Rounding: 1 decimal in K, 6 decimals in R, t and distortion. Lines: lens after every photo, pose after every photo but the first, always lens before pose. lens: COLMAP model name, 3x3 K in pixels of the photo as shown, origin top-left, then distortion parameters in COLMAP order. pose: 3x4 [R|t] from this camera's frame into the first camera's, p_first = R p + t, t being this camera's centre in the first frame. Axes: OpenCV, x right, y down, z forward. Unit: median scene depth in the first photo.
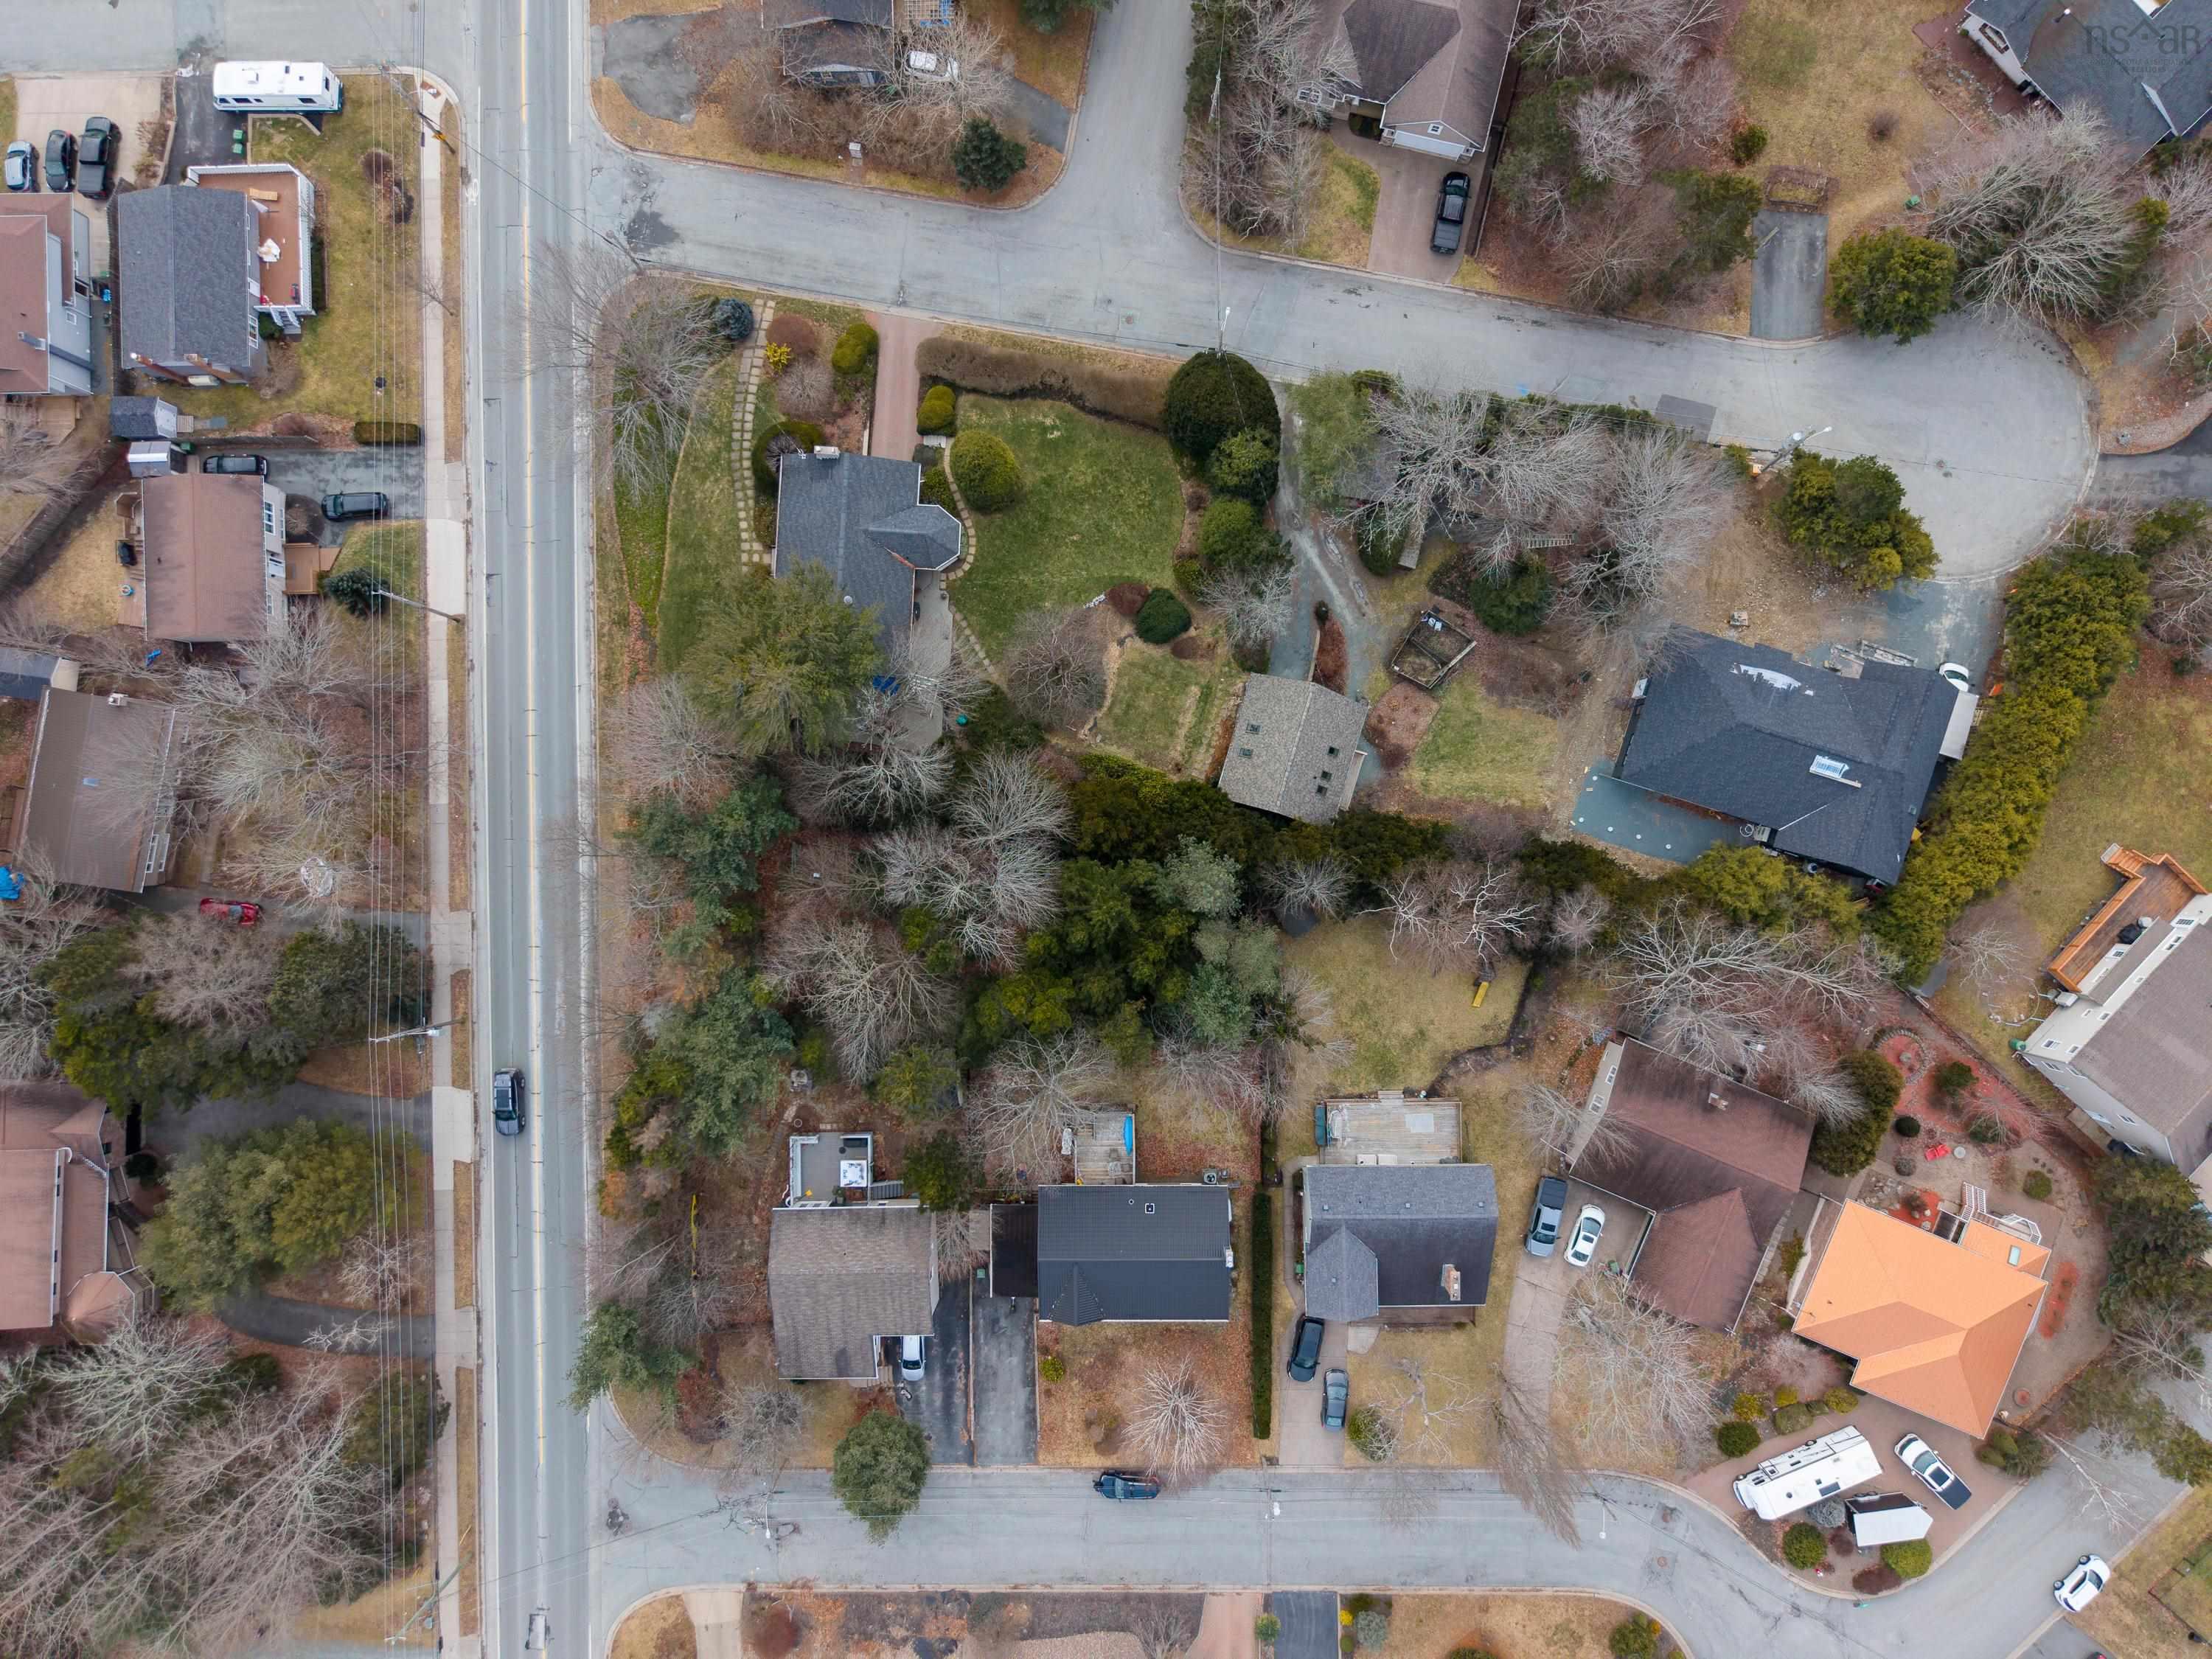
lens RADIAL K [[1478.6, 0, 1104.2], [0, 1478.6, 840.3], [0, 0, 1]] dist [0.031748, -0.036927]
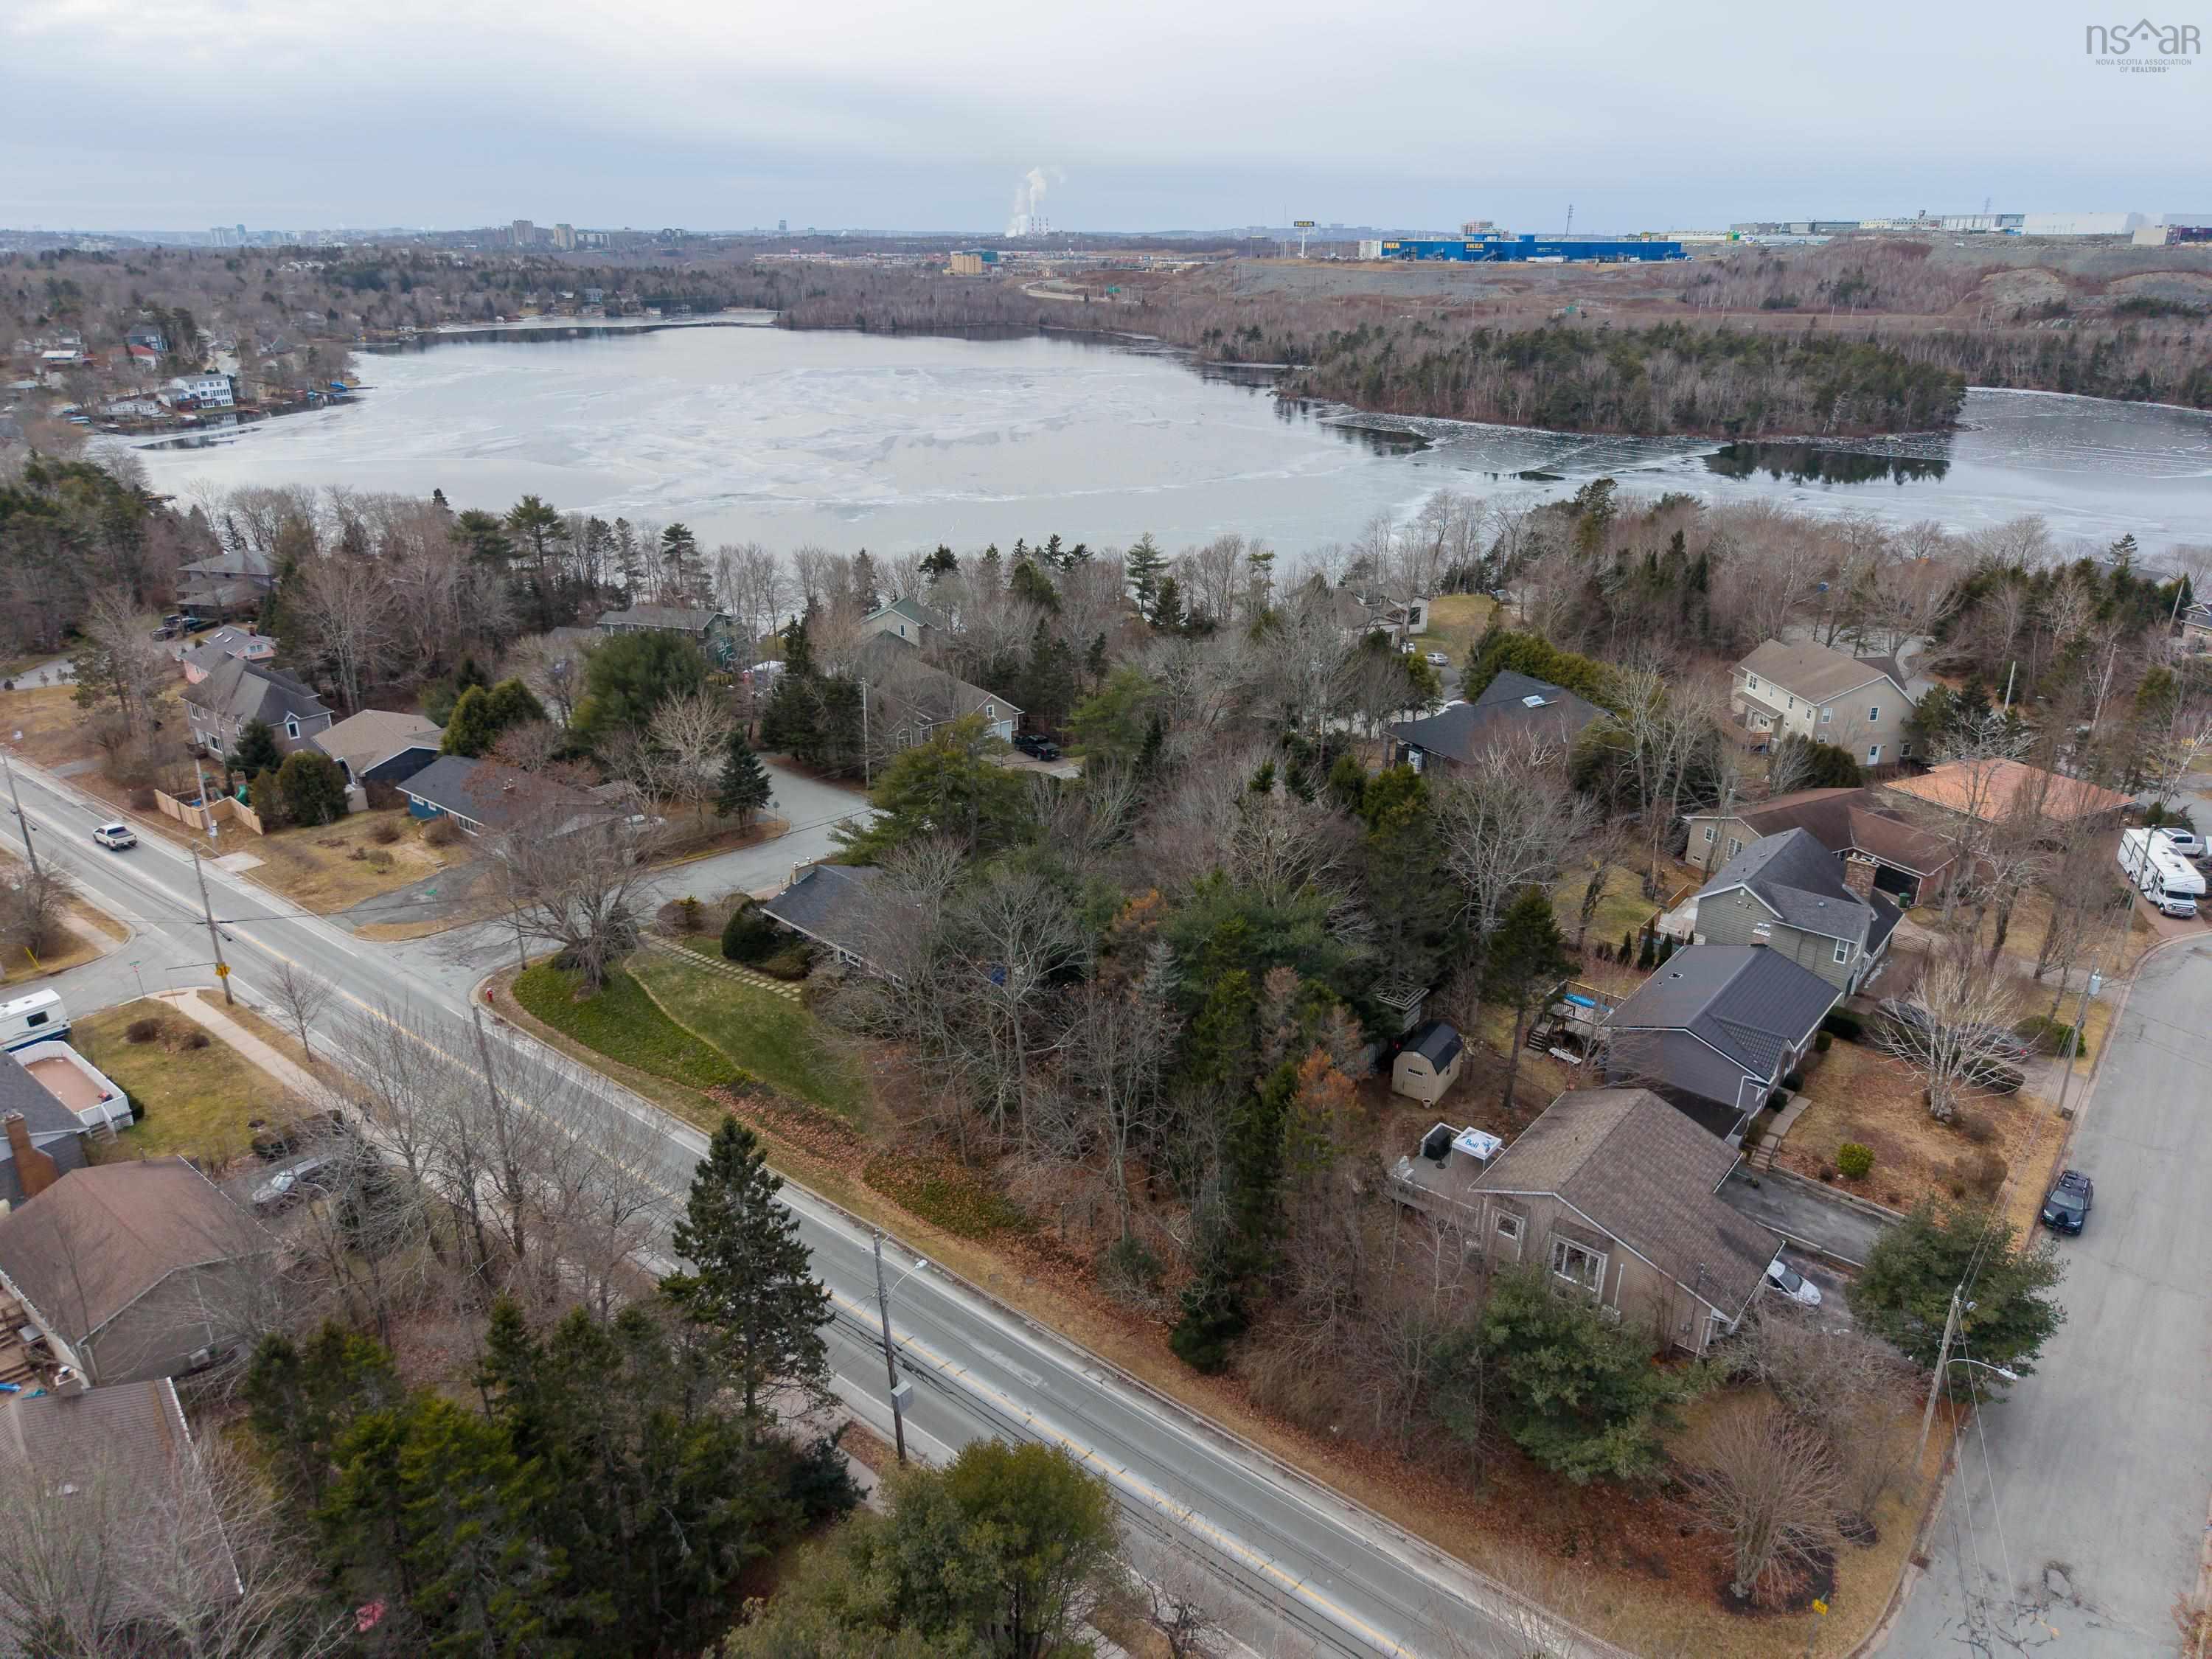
lens RADIAL K [[1485.7, 0, 1105.3], [0, 1485.7, 832.8], [0, 0, 1]] dist [0.016437, -0.013608]
pose [[0.643271, -0.272290, 0.715584, -0.726368], [0.765601, 0.238032, -0.597659, 0.462361], [-0.007595, 0.932309, 0.361584, 0.585482]]
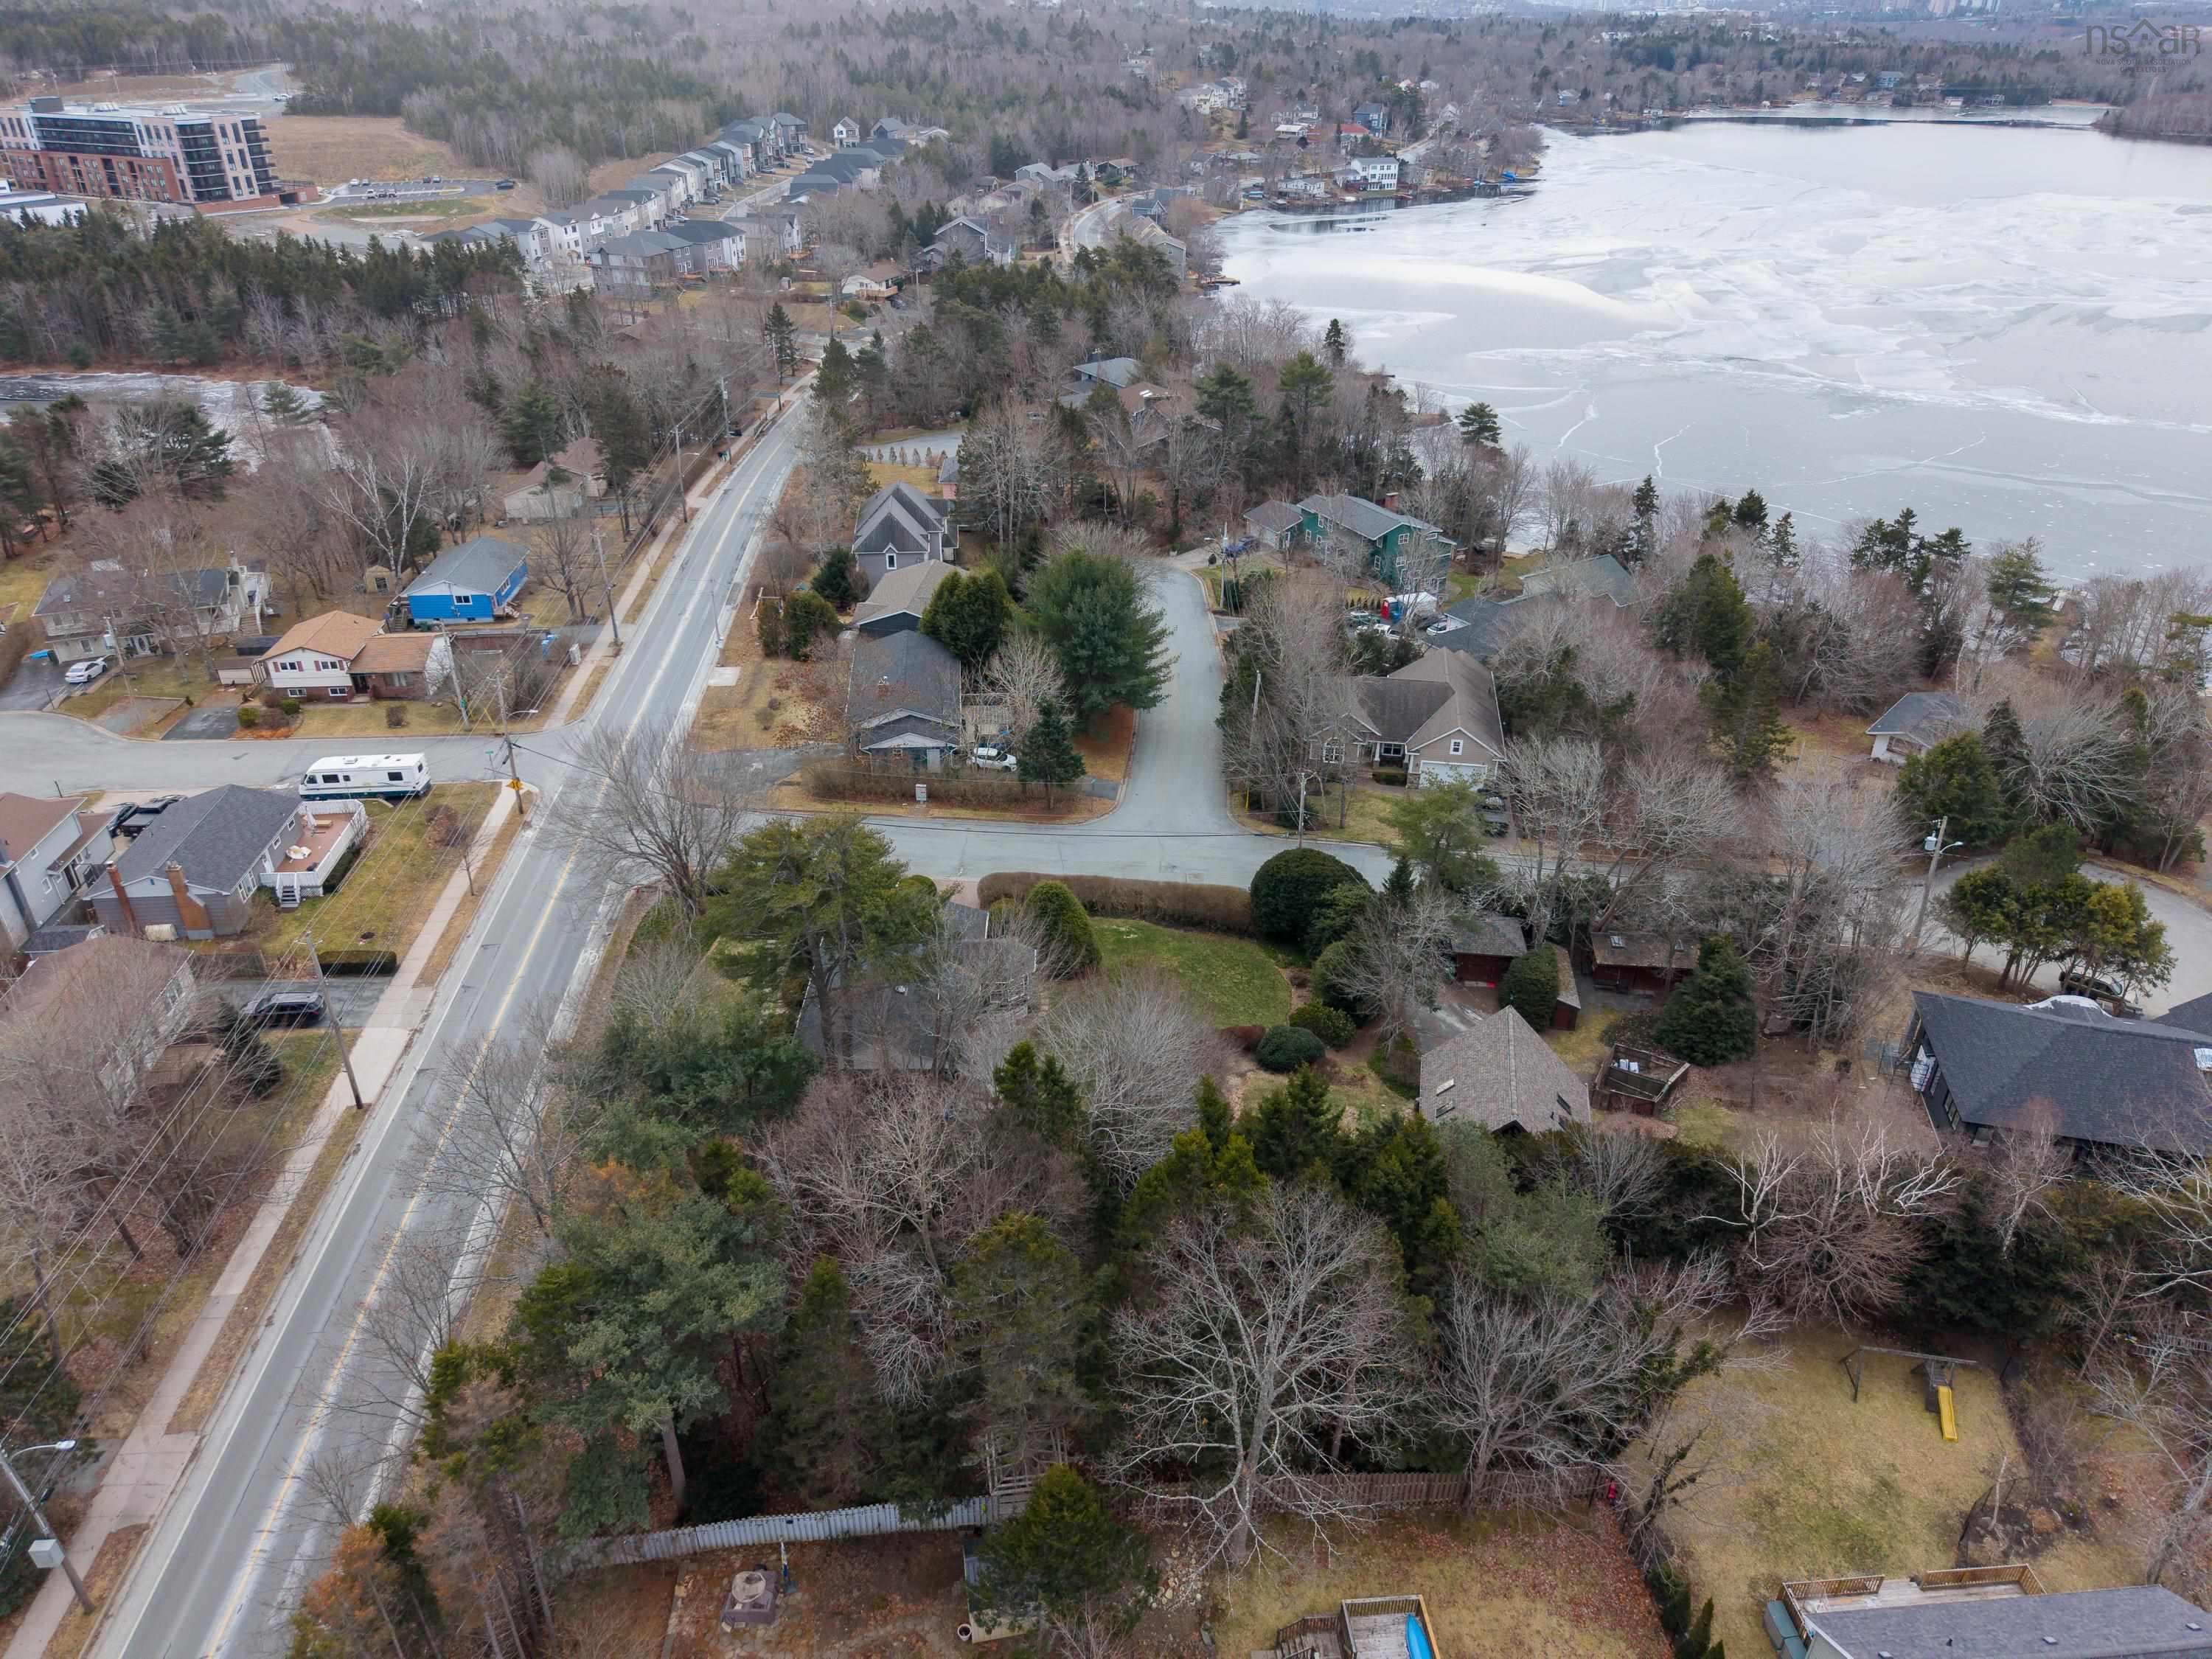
lens RADIAL K [[1485.7, 0, 1105.3], [0, 1485.7, 832.8], [0, 0, 1]] dist [0.016437, -0.013608]
pose [[0.997103, -0.021616, 0.072924, -0.113816], [0.074176, 0.488413, -0.869454, 0.474343], [-0.016822, 0.872345, 0.488601, 0.513656]]
